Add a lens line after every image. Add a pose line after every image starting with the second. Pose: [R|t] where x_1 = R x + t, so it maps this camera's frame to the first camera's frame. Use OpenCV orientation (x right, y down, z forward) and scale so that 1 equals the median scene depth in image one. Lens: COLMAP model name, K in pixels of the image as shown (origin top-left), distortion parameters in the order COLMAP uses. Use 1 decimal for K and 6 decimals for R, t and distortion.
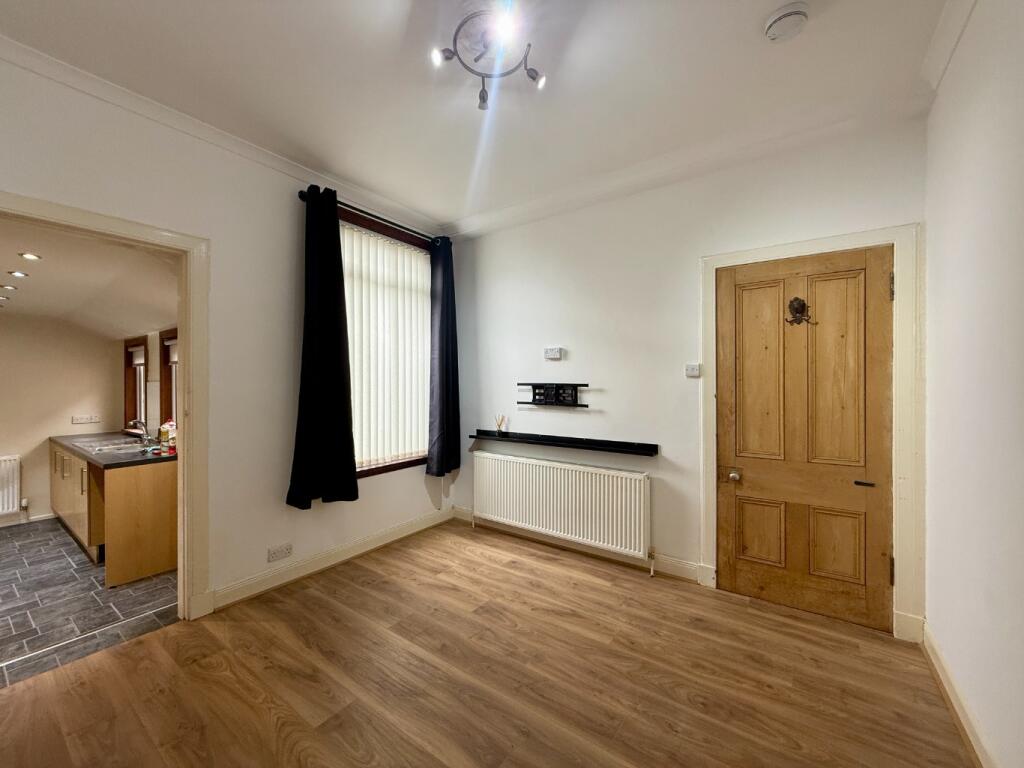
lens RADIAL K [[408.0, 0, 509.4], [0, 408.0, 382.7], [0, 0, 1]] dist [0.000594, 0.000077]
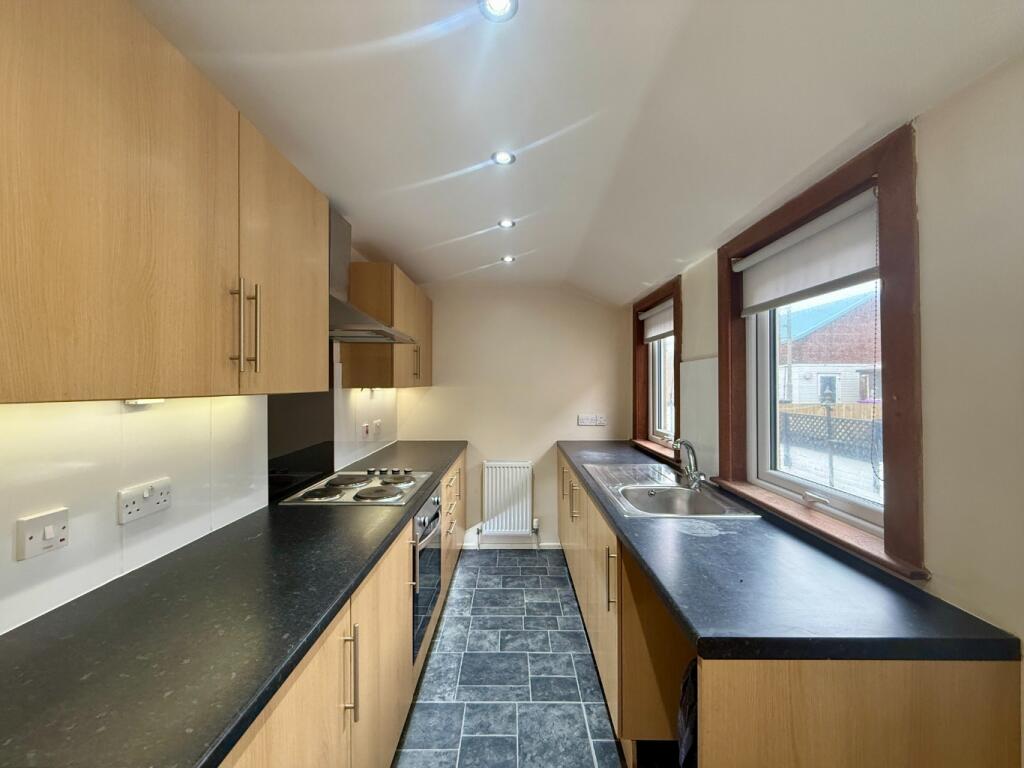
lens RADIAL K [[408.0, 0, 509.4], [0, 408.0, 382.7], [0, 0, 1]] dist [0.000594, 0.000077]
pose [[0.574240, 0.002102, -0.818684, -0.793063], [-0.001750, 0.999998, 0.001340, 0.033739], [0.818685, 0.000664, 0.574242, 0.700405]]
